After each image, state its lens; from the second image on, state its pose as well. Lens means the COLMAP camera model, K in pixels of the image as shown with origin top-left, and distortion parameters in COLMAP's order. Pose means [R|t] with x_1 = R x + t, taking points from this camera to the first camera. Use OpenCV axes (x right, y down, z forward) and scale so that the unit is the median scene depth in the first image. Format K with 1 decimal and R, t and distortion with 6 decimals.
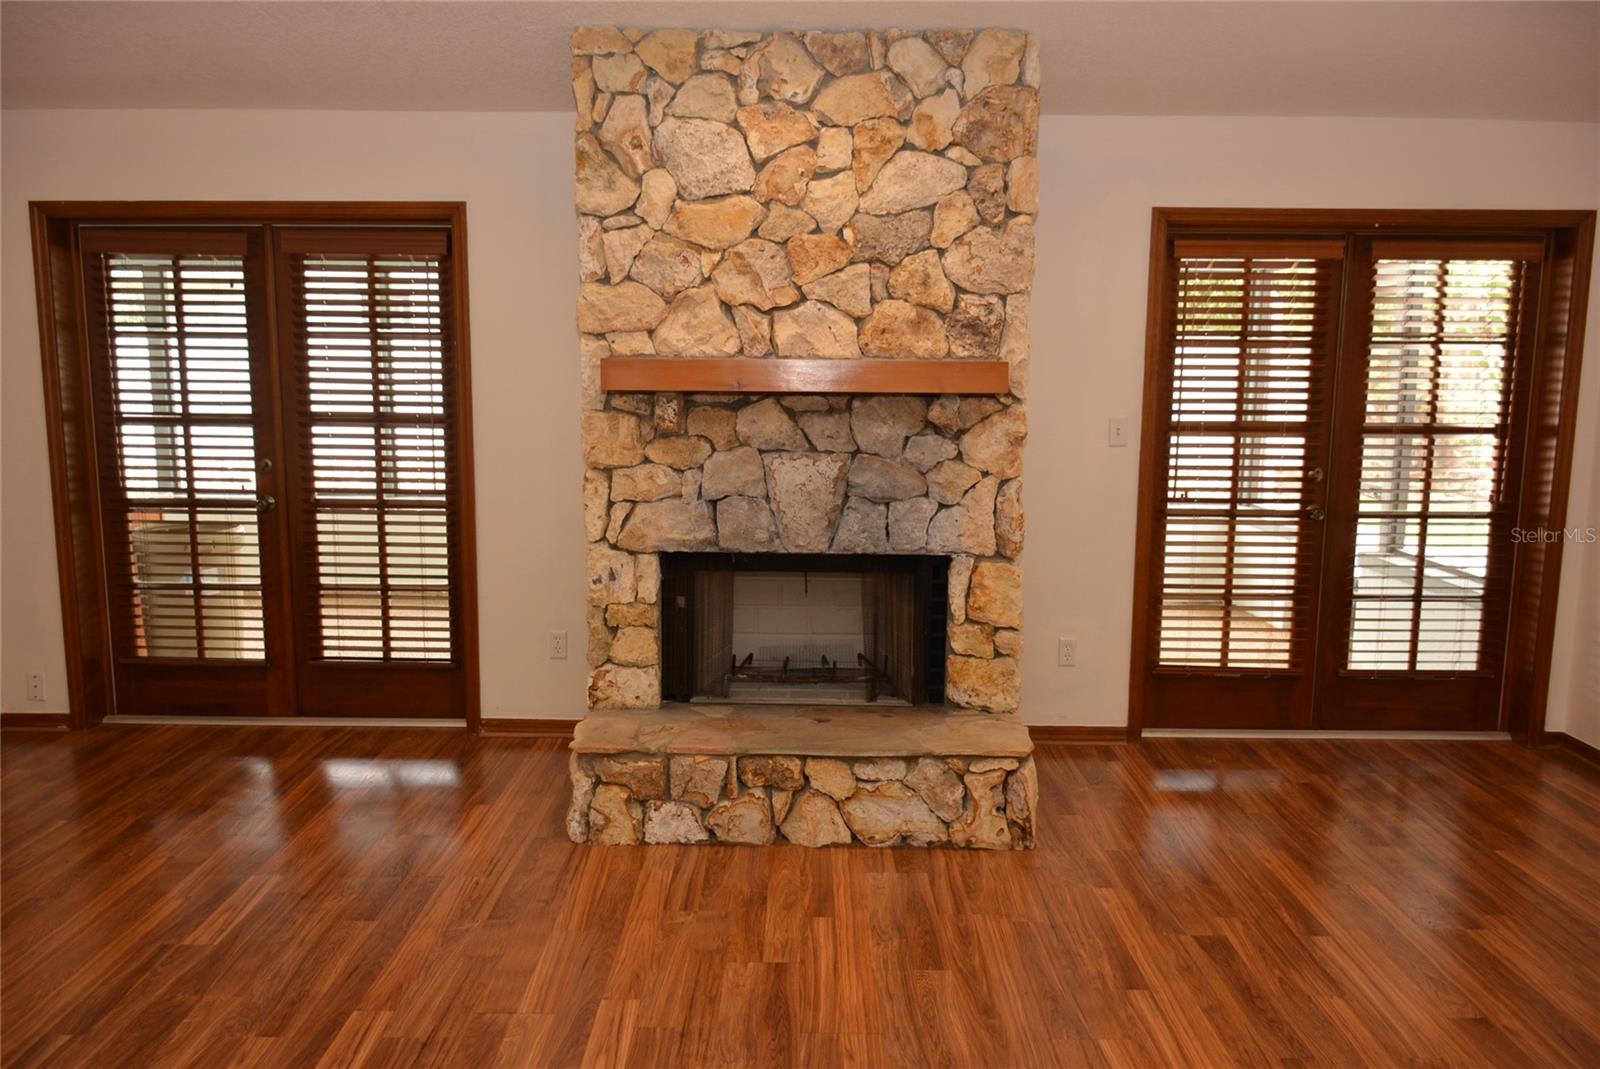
lens RADIAL K [[1250.8, 0, 796.2], [0, 1250.8, 538.9], [0, 0, 1]] dist [0.005321, -0.031693]
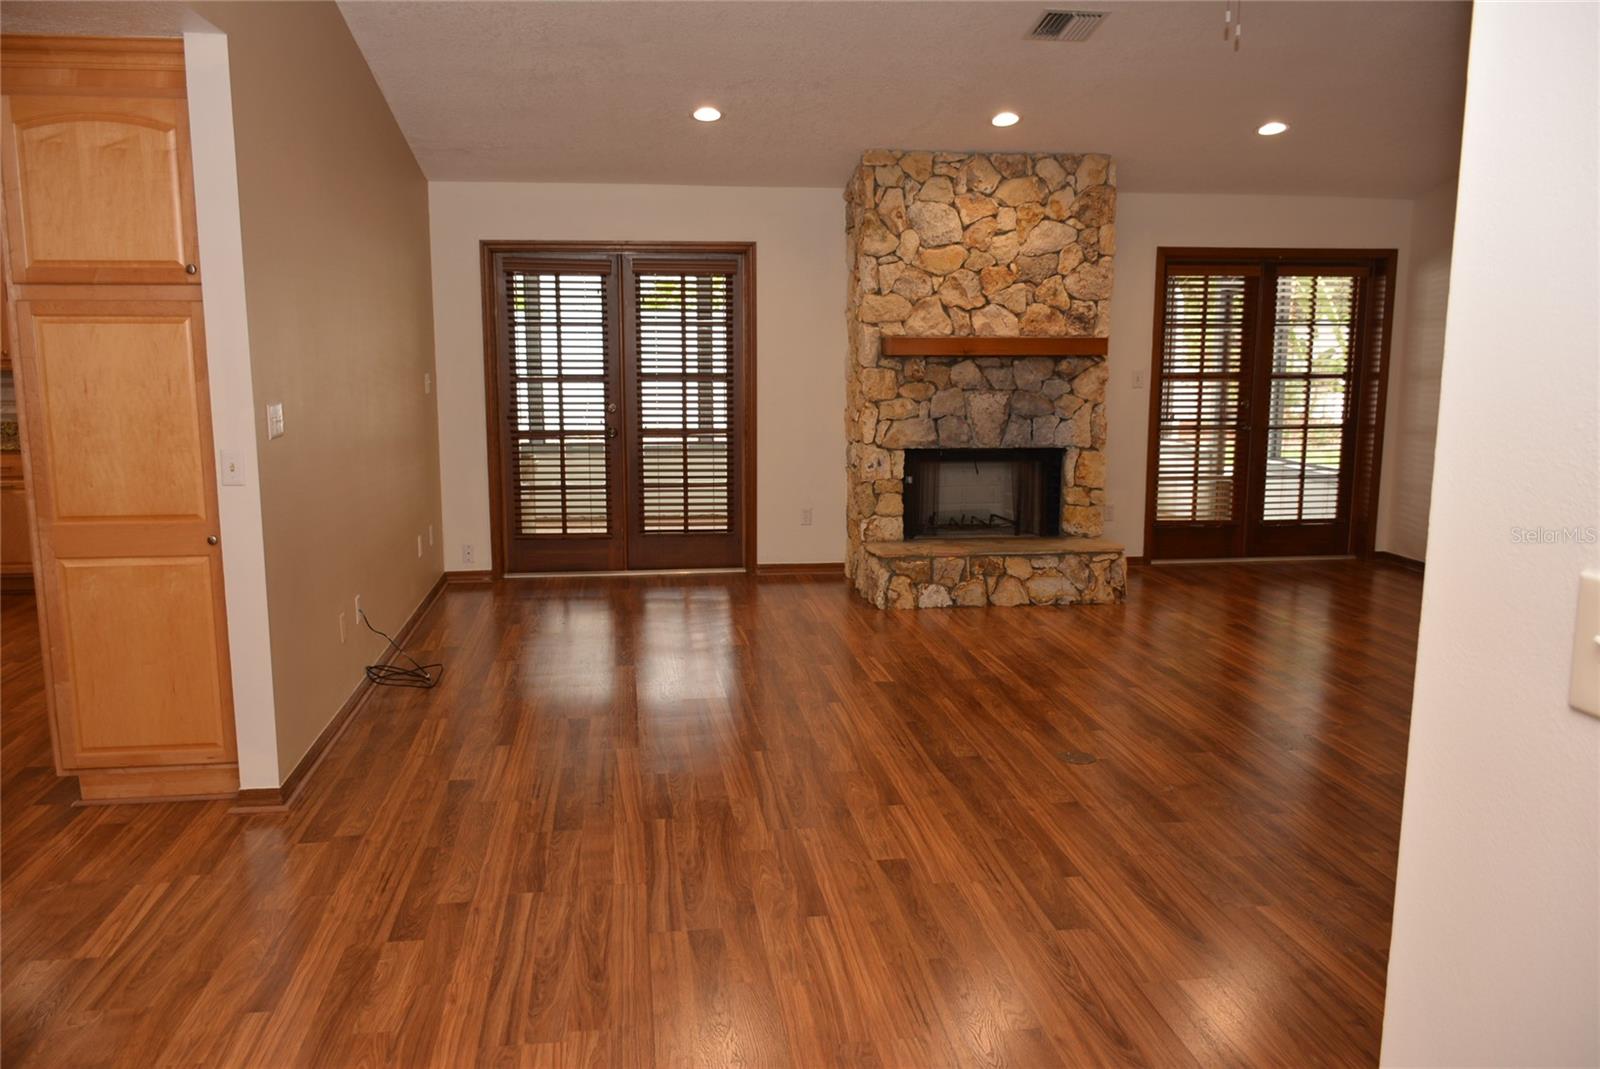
lens RADIAL K [[1250.8, 0, 800.1], [0, 1250.8, 530.8], [0, 0, 1]] dist [0.005321, -0.031693]
pose [[0.989581, -0.028490, 0.141132, -0.504748], [0.026790, 0.999544, 0.013928, 0.096459], [-0.141464, -0.010002, 0.989893, -0.702520]]
